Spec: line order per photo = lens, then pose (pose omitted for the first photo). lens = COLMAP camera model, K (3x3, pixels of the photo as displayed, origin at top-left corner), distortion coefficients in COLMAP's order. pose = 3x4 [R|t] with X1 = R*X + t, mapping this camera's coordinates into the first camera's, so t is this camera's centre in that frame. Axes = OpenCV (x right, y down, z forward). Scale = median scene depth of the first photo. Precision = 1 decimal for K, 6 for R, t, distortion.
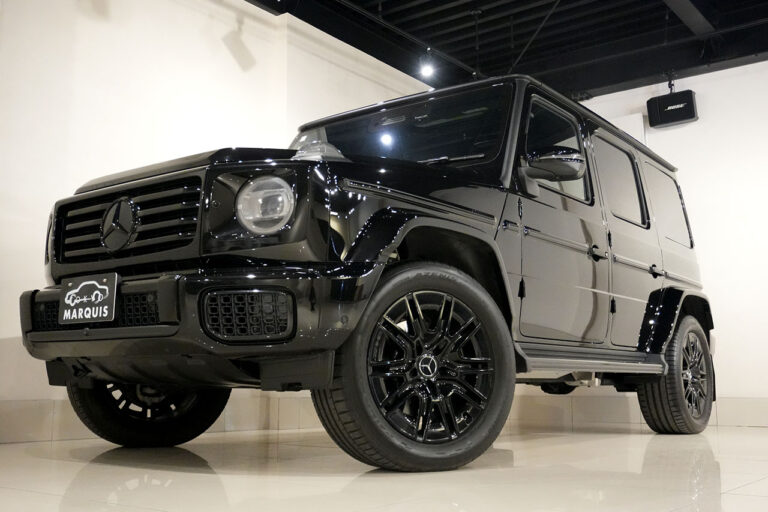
lens RADIAL K [[832.0, 0, 384.0], [0, 832.0, 256.0], [0, 0, 1]] dist [-0.017834, -0.010347]
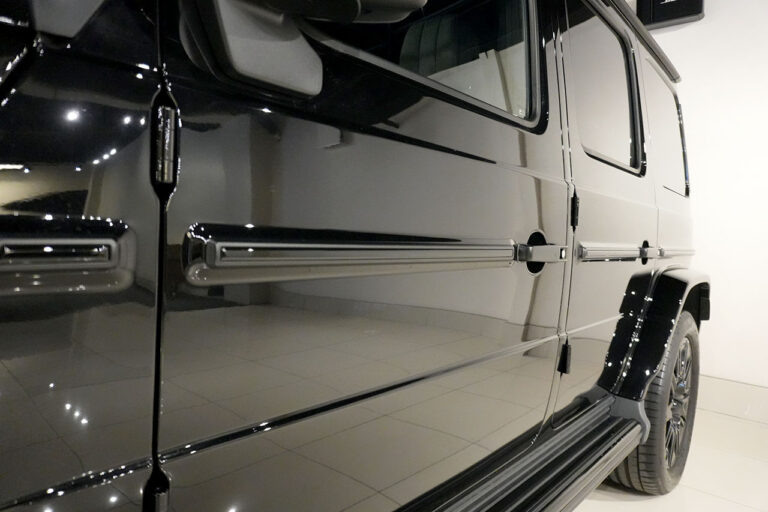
lens RADIAL K [[514.8, 0, 384.0], [0, 514.8, 256.0], [0, 0, 1]] dist [-0.042521, 0.043683]
pose [[0.996779, 0.055827, -0.057578, 0.262638], [-0.042959, 0.977926, 0.204486, -0.067887], [0.067723, -0.201354, 0.977175, 1.010090]]
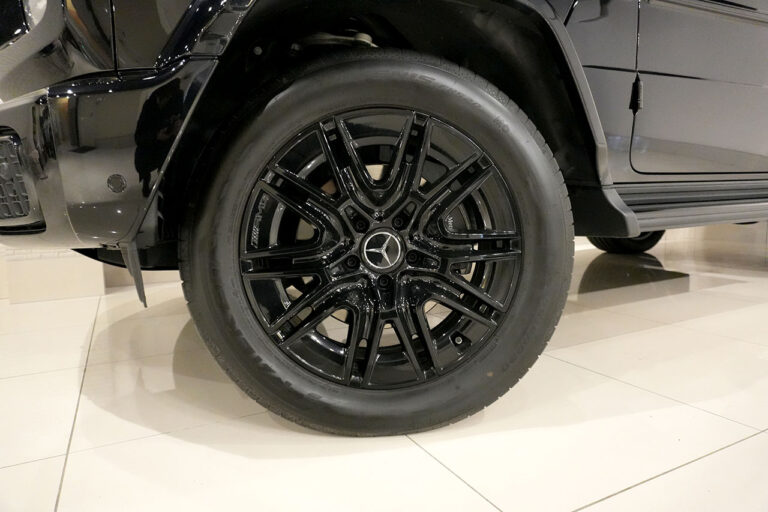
lens RADIAL K [[514.8, 0, 384.0], [0, 514.8, 256.0], [0, 0, 1]] dist [-0.042521, 0.043683]
pose [[0.898852, 0.024471, -0.437568, 0.188779], [0.096205, 0.963068, 0.251483, 0.046750], [0.427562, -0.268142, 0.863302, 0.652711]]
